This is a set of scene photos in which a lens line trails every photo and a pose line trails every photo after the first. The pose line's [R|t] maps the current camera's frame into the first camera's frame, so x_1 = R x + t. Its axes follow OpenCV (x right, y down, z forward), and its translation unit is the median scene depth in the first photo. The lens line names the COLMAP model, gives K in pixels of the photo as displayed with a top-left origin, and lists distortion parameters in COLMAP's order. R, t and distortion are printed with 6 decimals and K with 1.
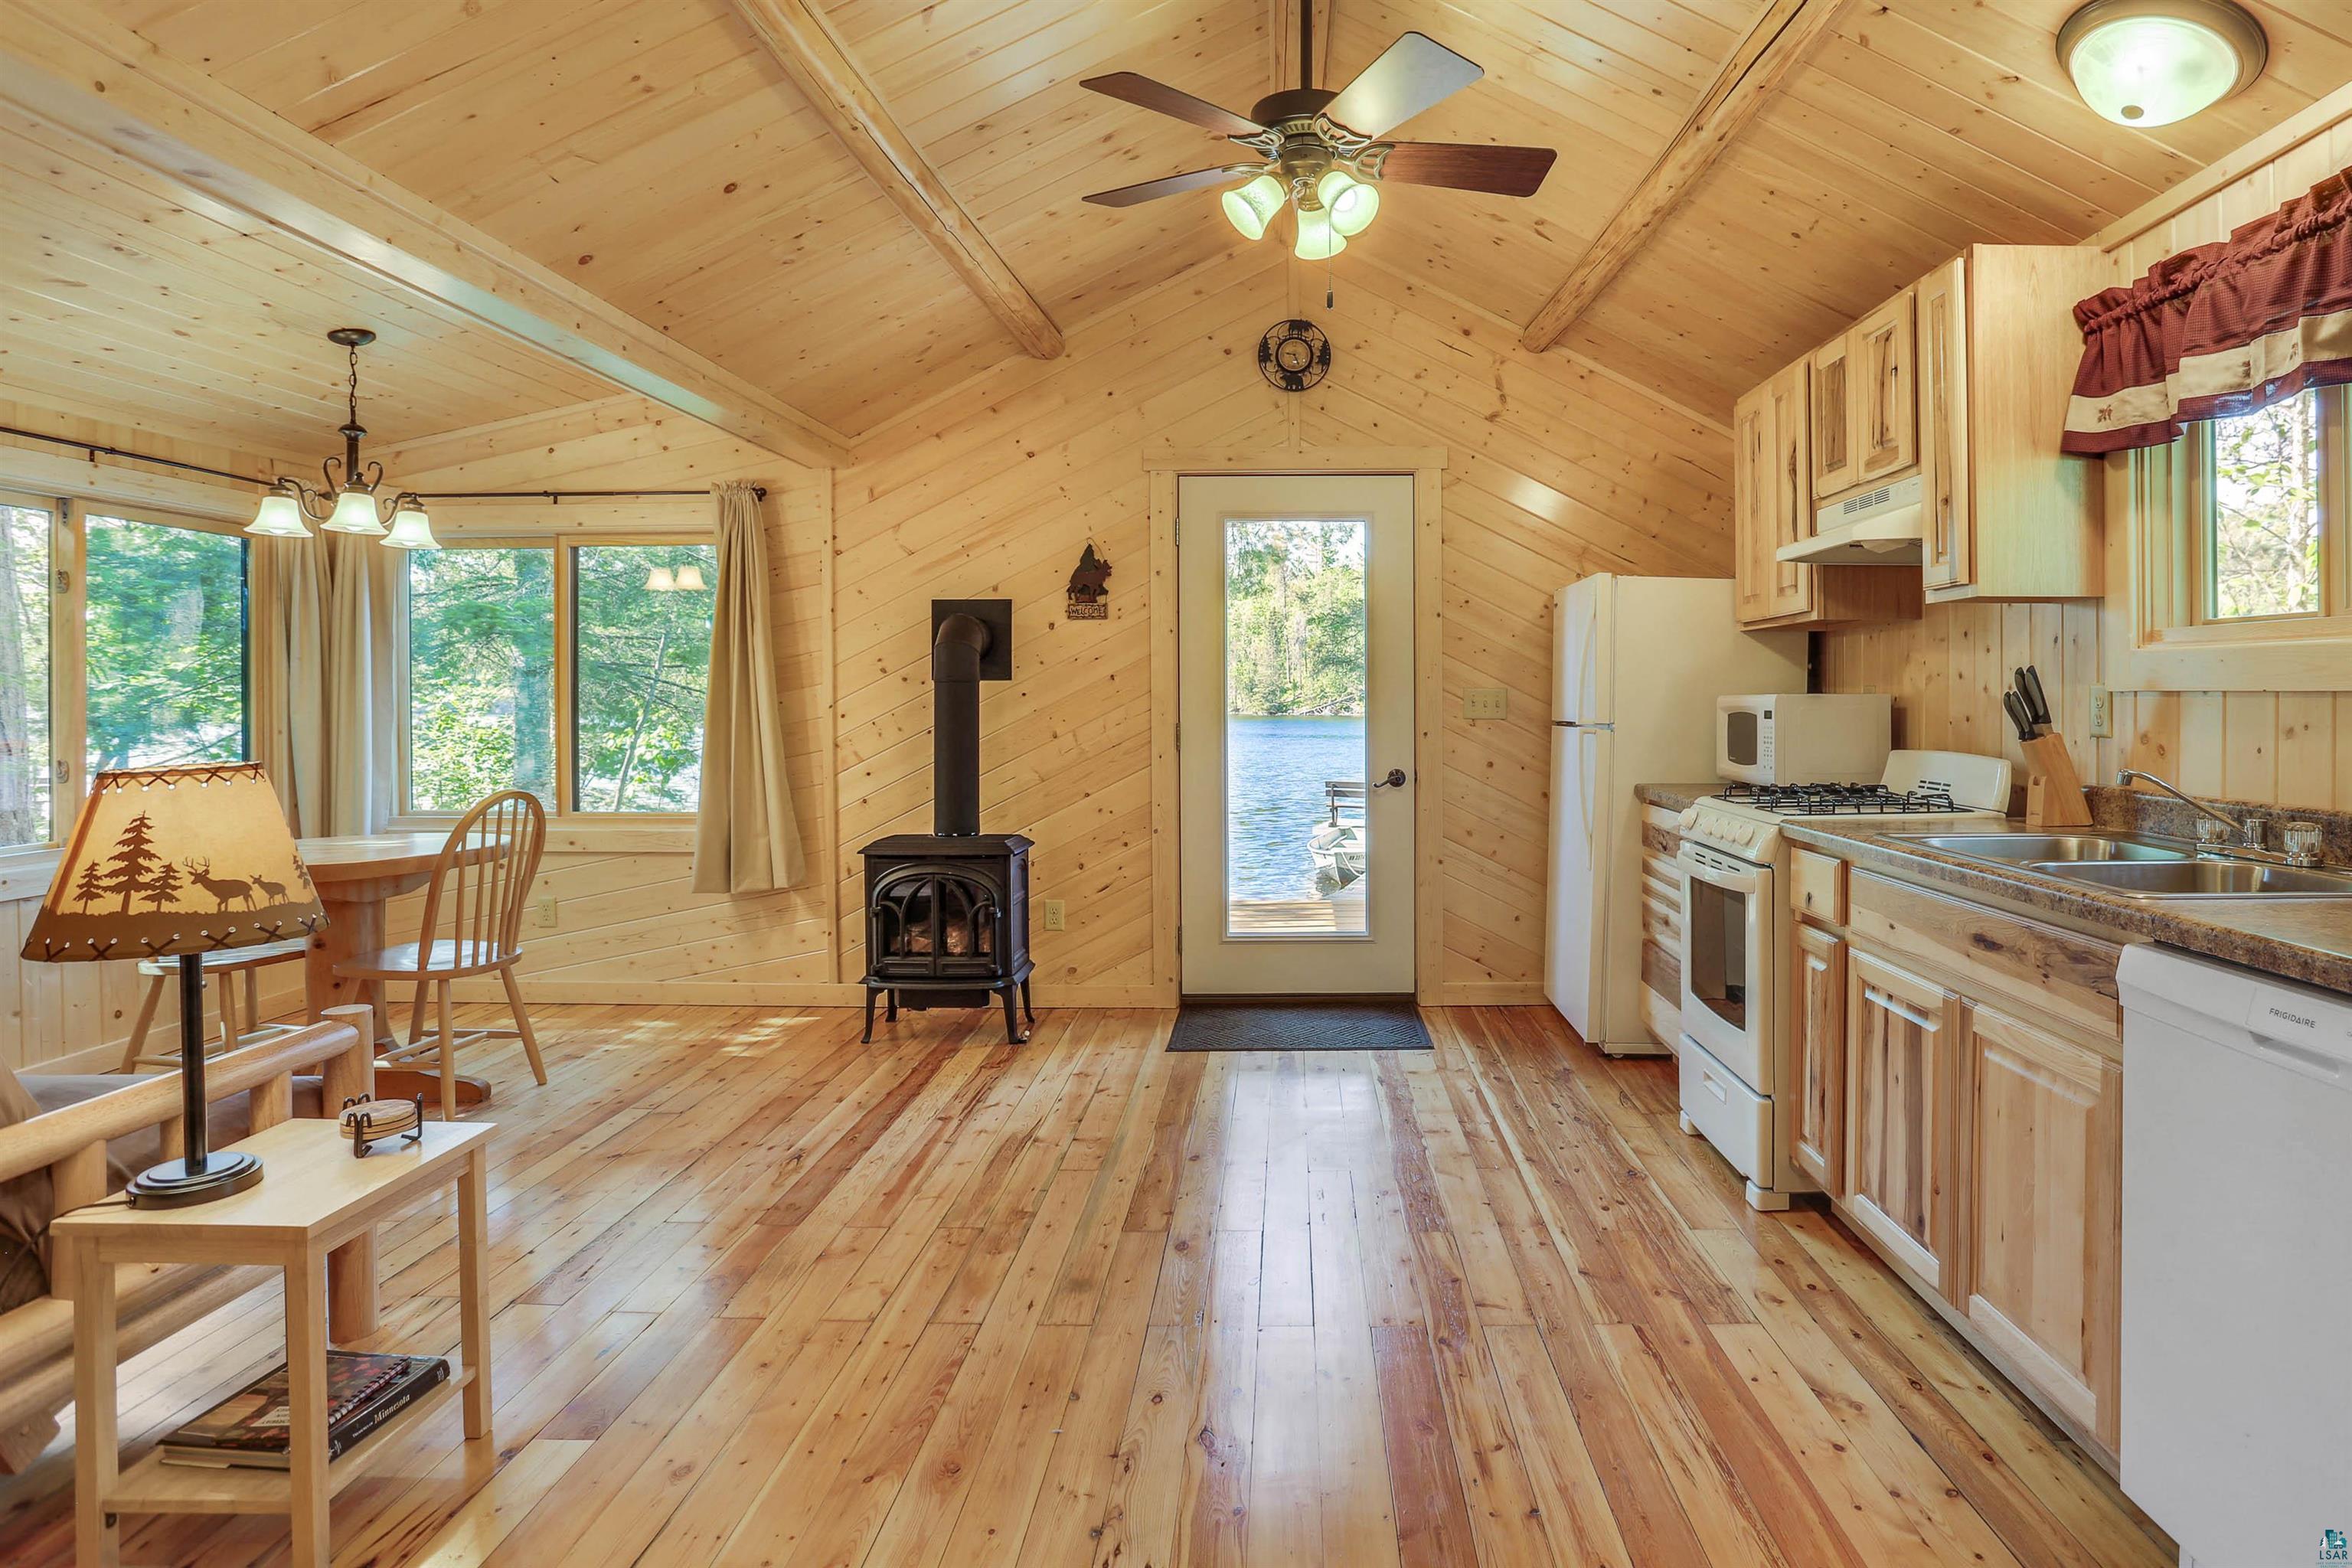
lens RADIAL K [[1236.6, 0, 1290.8], [0, 1236.6, 694.9], [0, 0, 1]] dist [-0.058934, 0.003043]
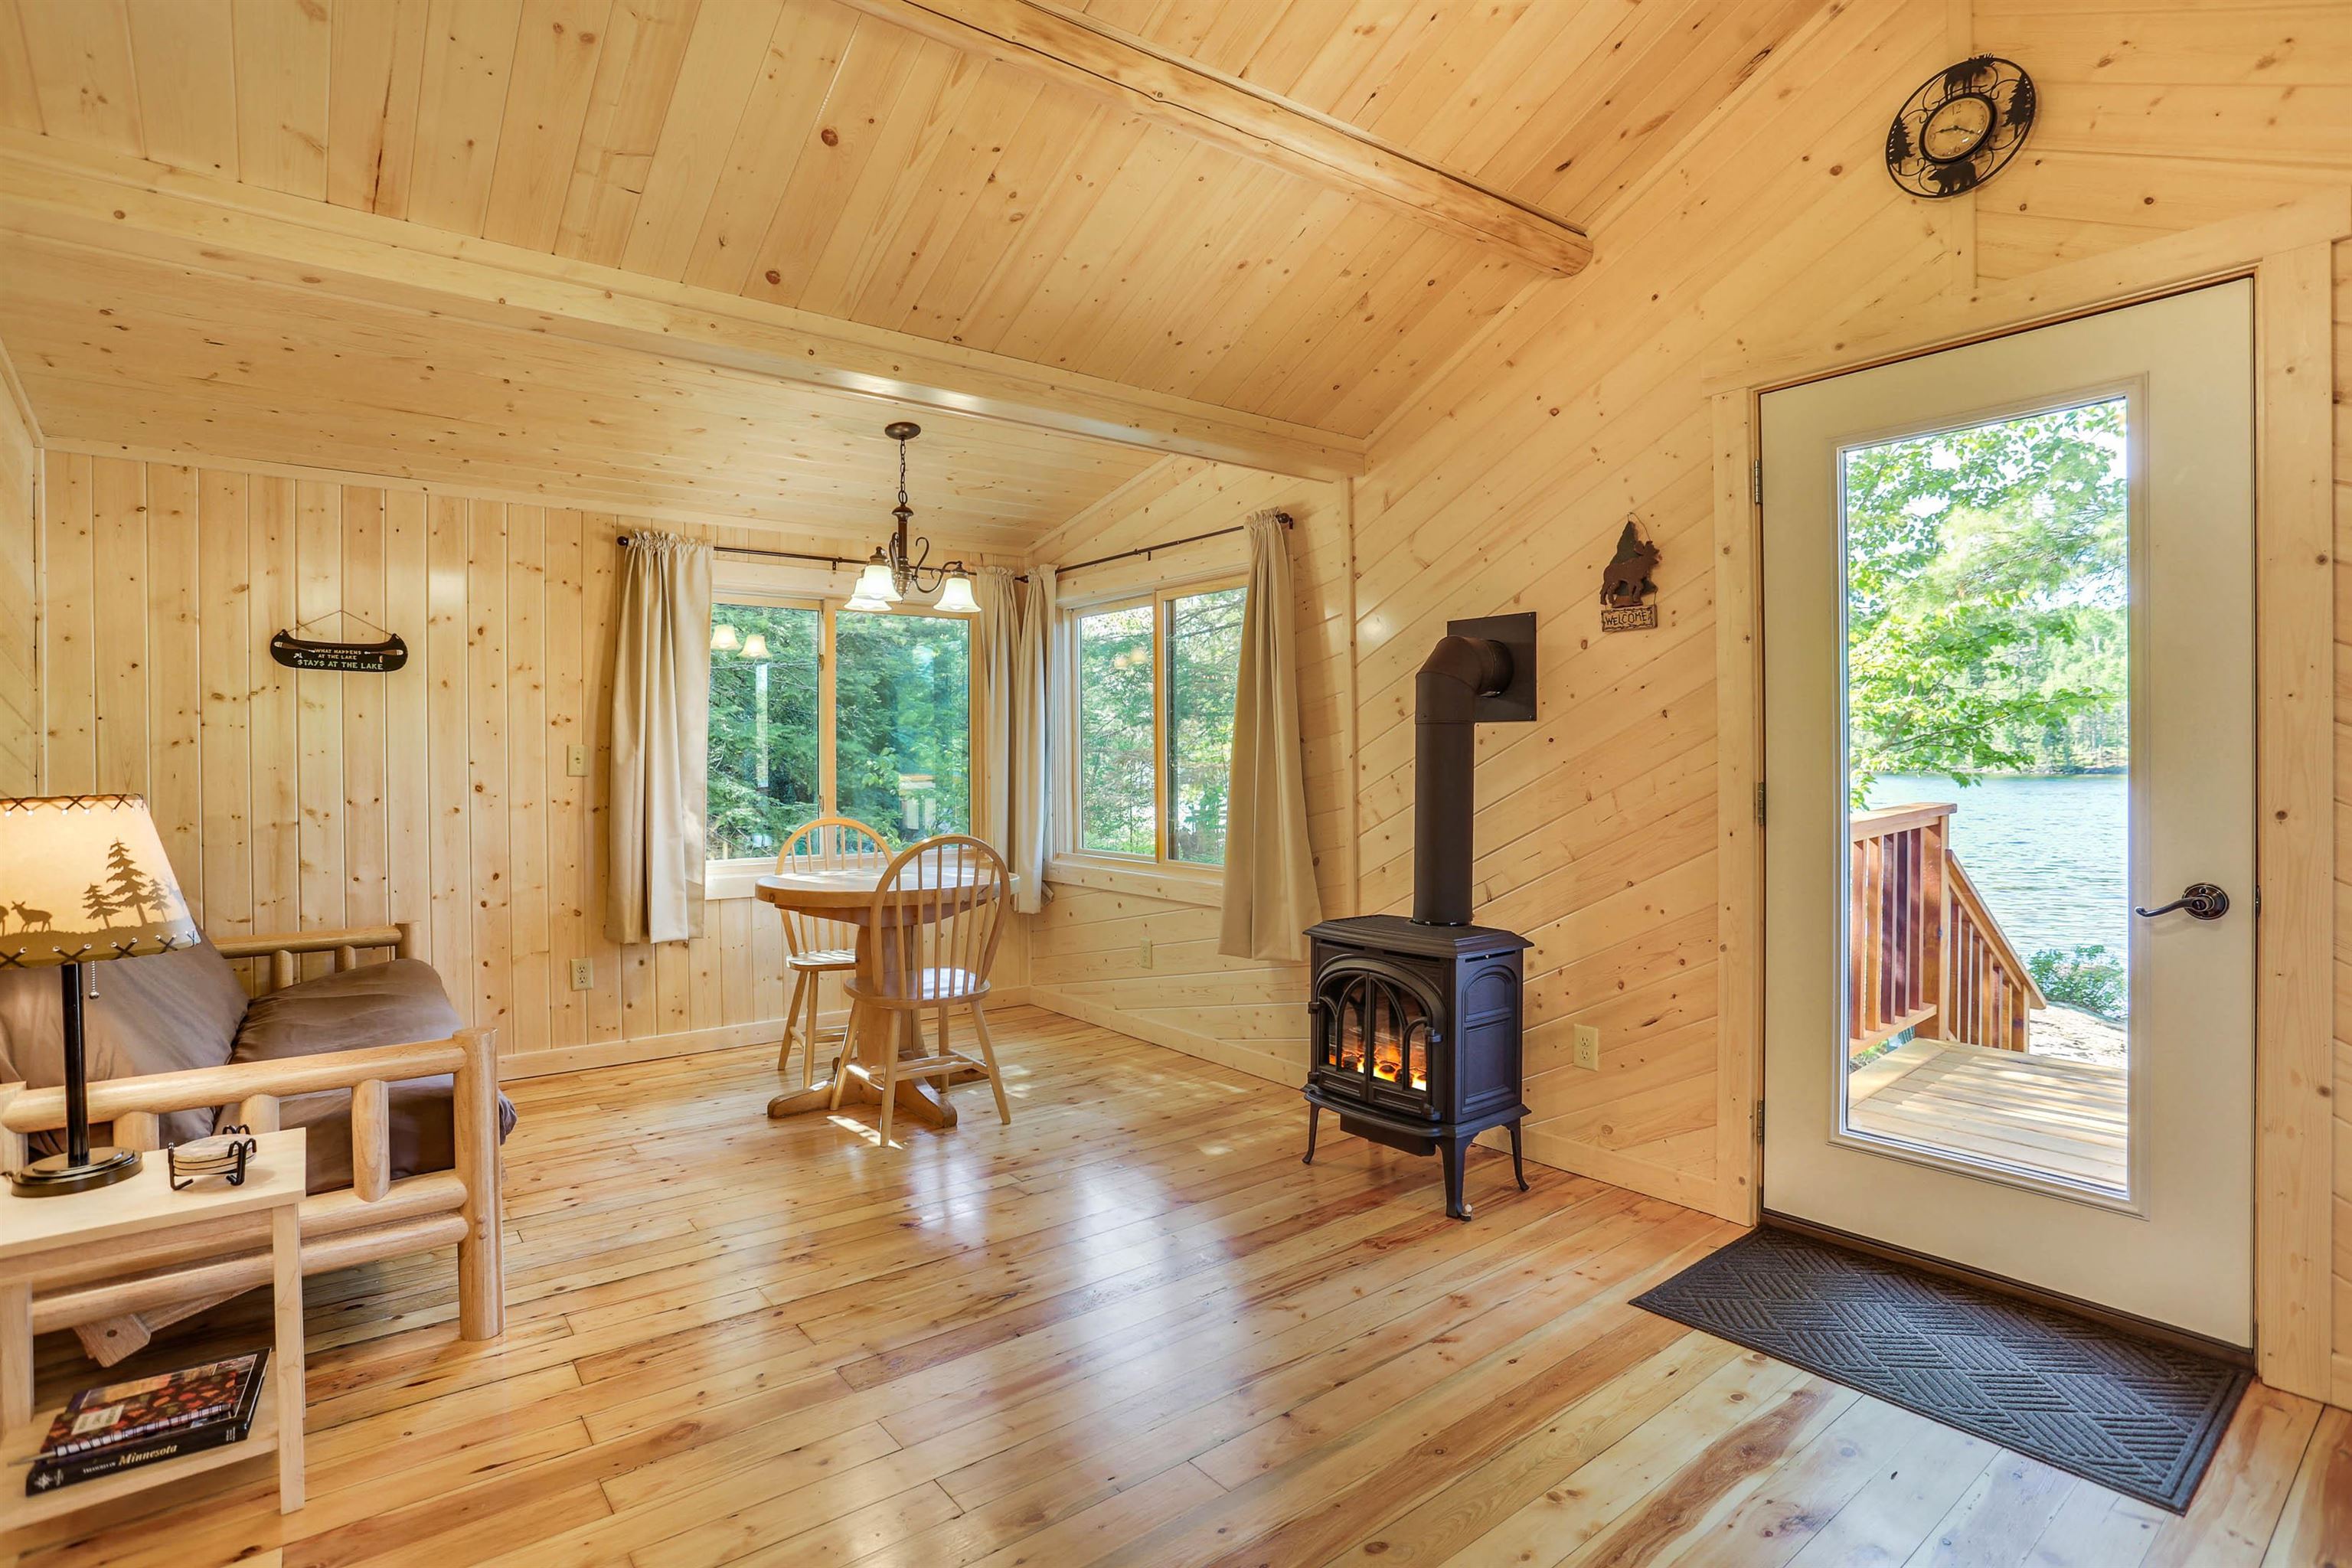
lens RADIAL K [[1152.6, 0, 1170.2], [0, 1152.6, 761.6], [0, 0, 1]] dist [-0.060777, 0.021582]
pose [[0.616636, 0.003500, -0.787241, 0.266867], [0.002060, 0.999980, 0.006060, 0.011677], [0.787246, -0.005358, 0.616616, 0.597309]]
